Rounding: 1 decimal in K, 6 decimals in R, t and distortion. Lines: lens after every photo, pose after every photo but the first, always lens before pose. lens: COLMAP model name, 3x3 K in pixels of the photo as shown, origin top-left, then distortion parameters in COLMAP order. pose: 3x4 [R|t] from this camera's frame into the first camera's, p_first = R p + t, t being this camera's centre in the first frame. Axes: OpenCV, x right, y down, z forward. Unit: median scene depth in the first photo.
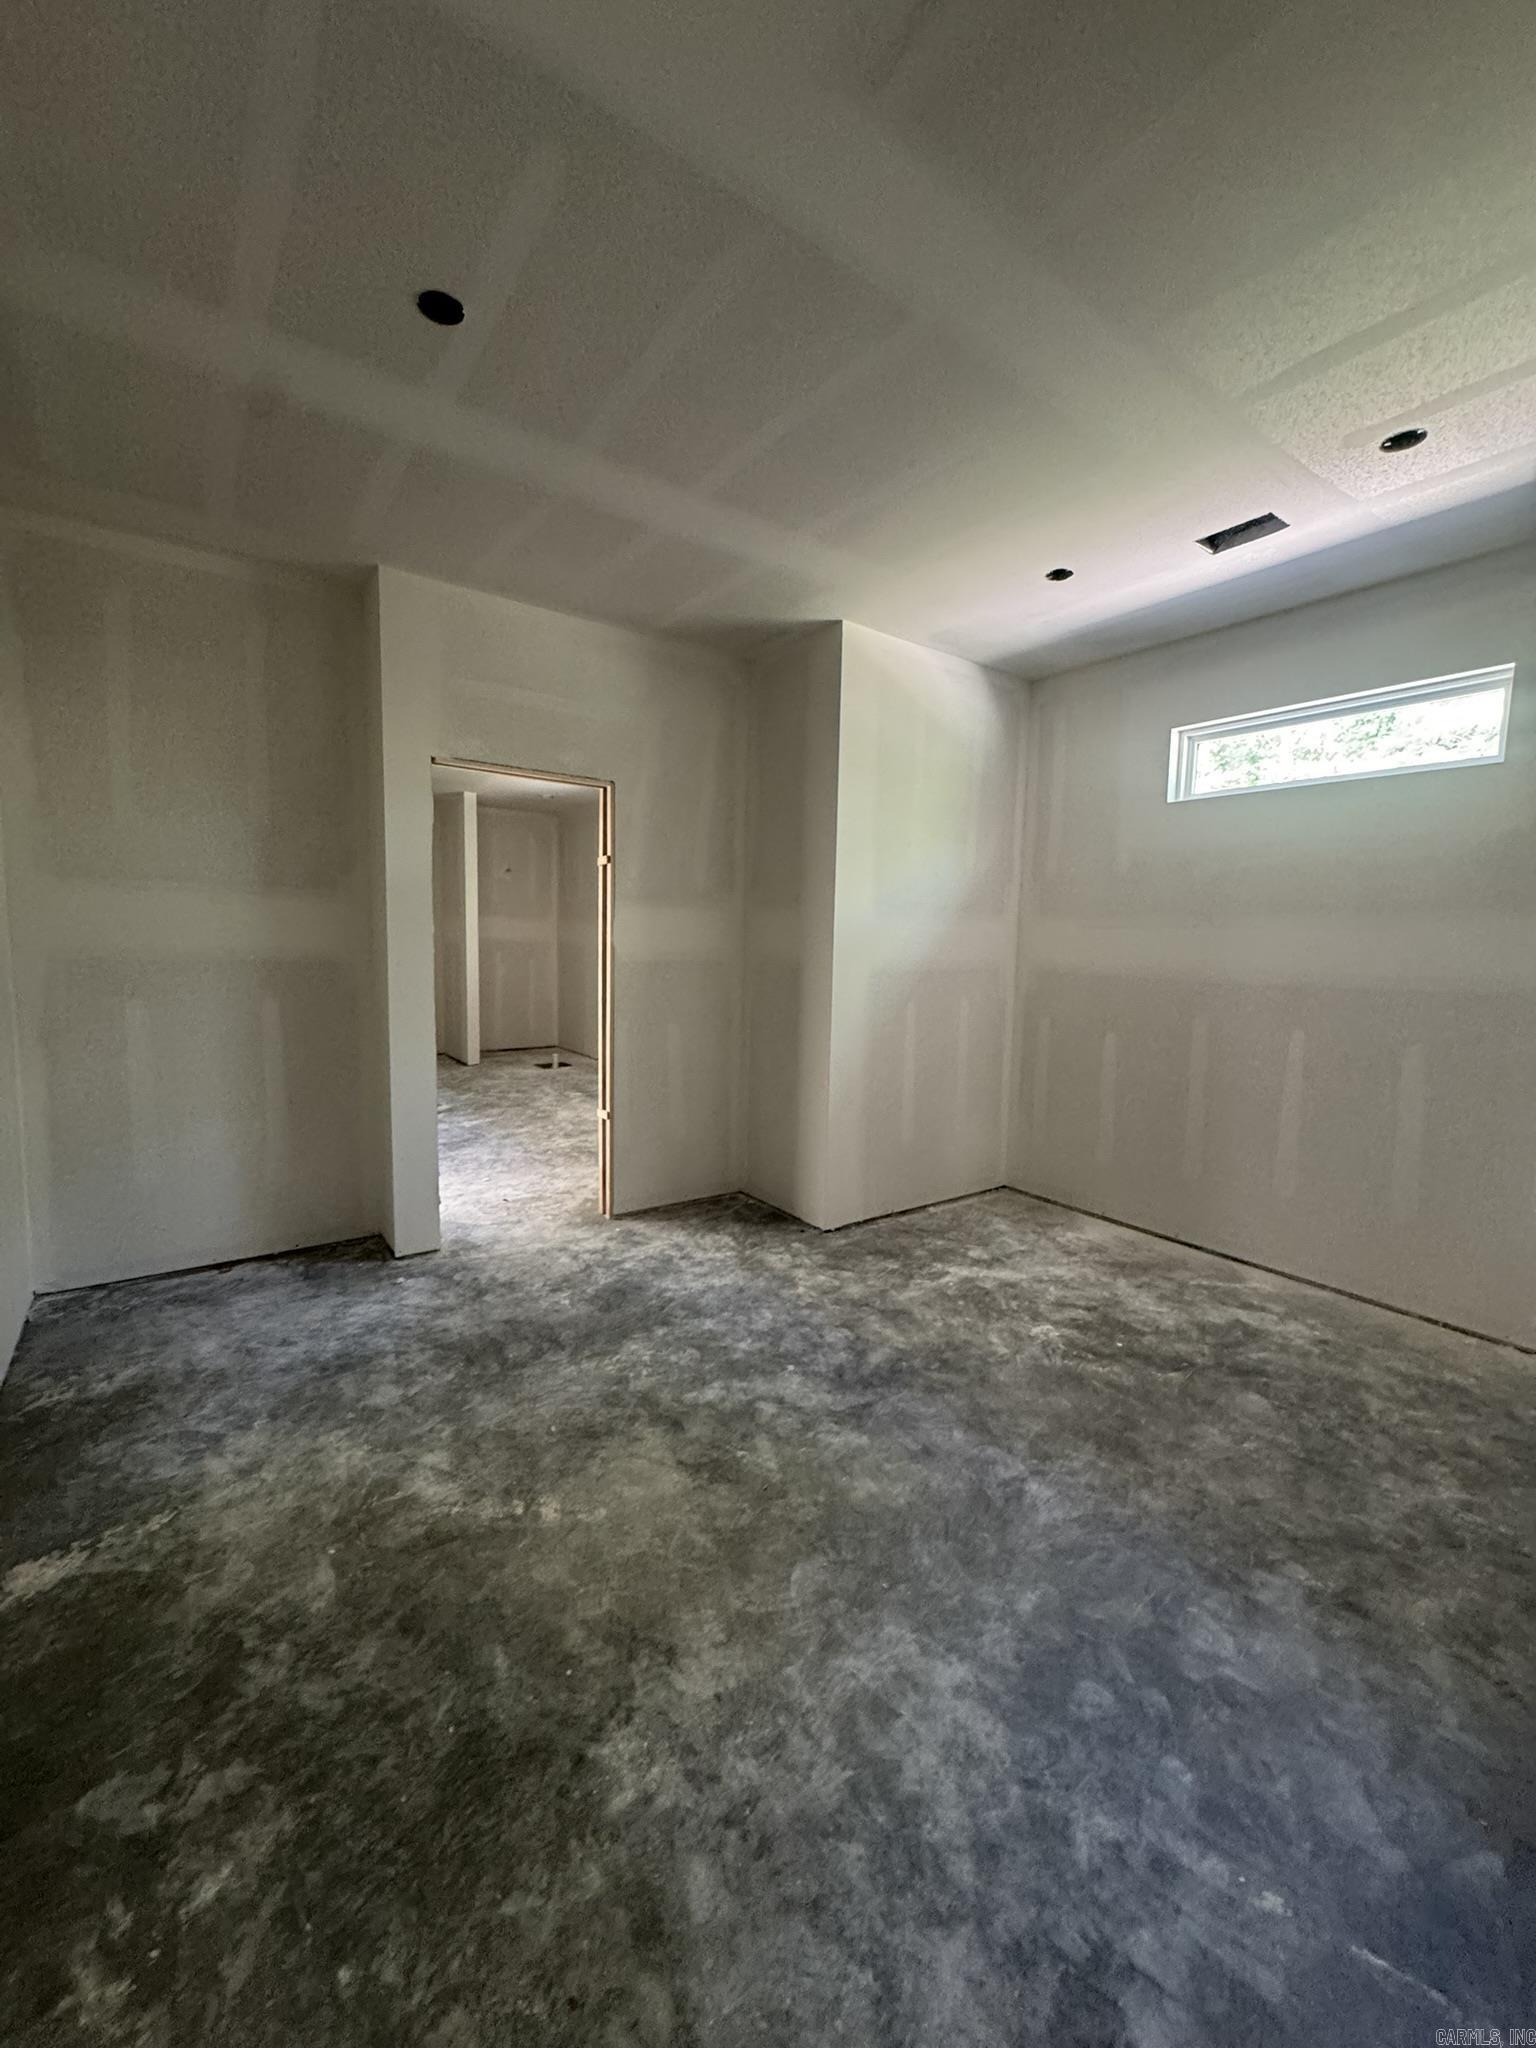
lens RADIAL K [[818.3, 0, 767.6], [0, 818.3, 1026.4], [0, 0, 1]] dist [-0.002483, 0.000230]
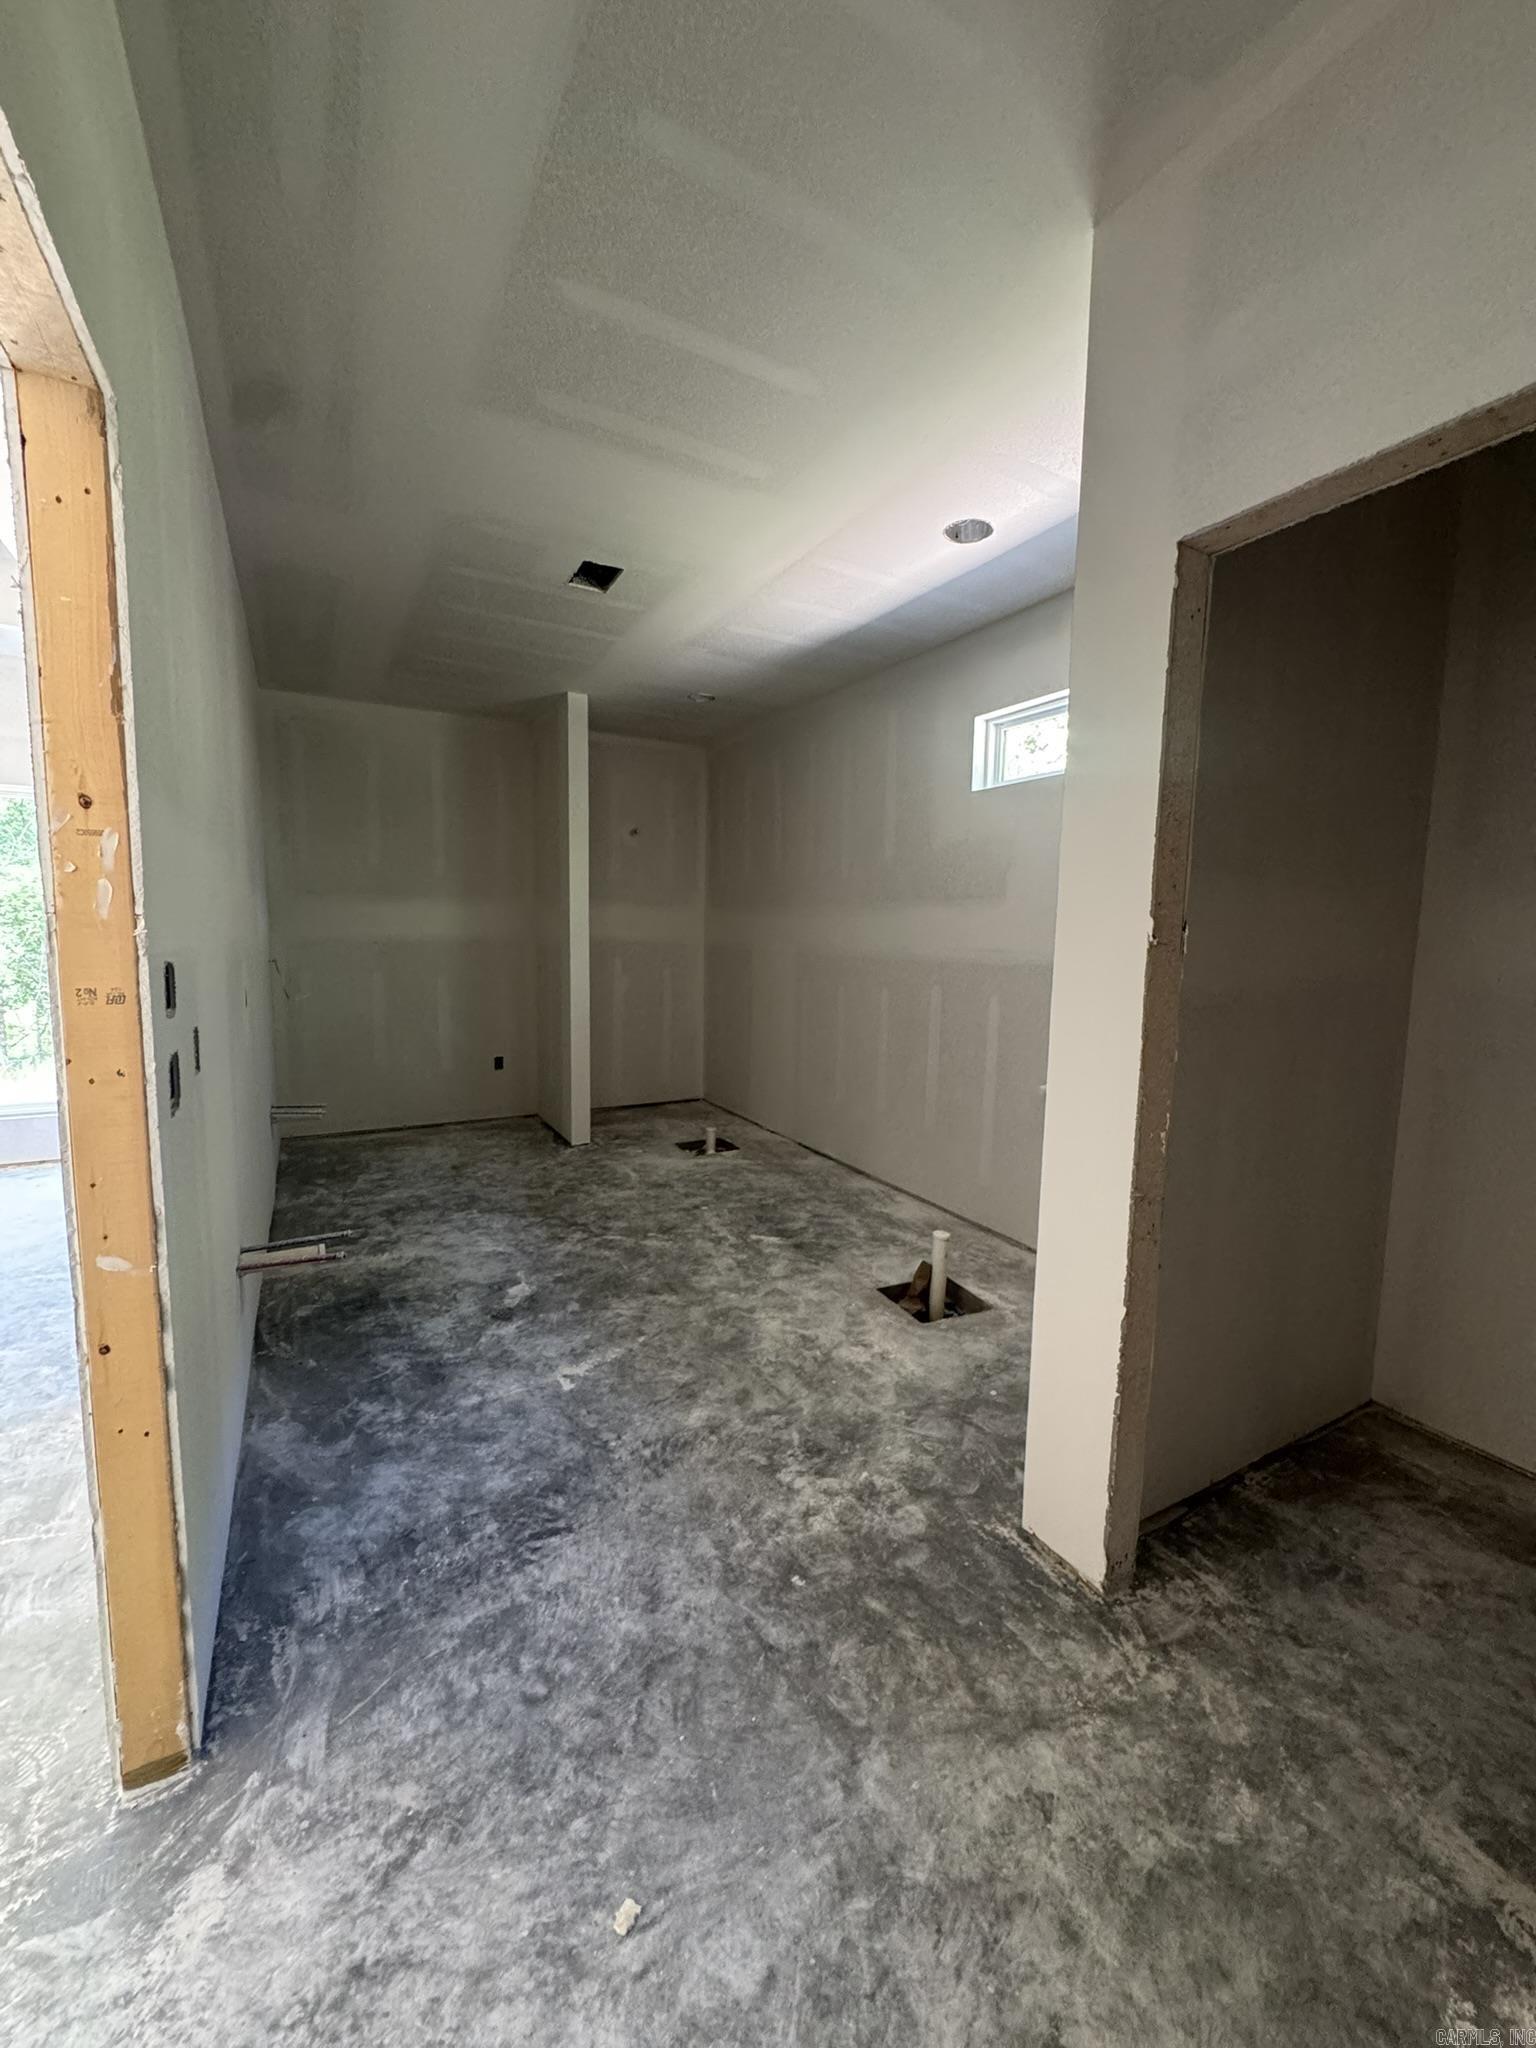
lens RADIAL K [[818.3, 0, 767.9], [0, 818.3, 1018.9], [0, 0, 1]] dist [-0.002483, 0.000230]
pose [[0.992868, 0.006868, -0.119019, -0.151390], [-0.006860, 0.999976, 0.000477, -0.049349], [0.119019, 0.000343, 0.992892, 0.418596]]
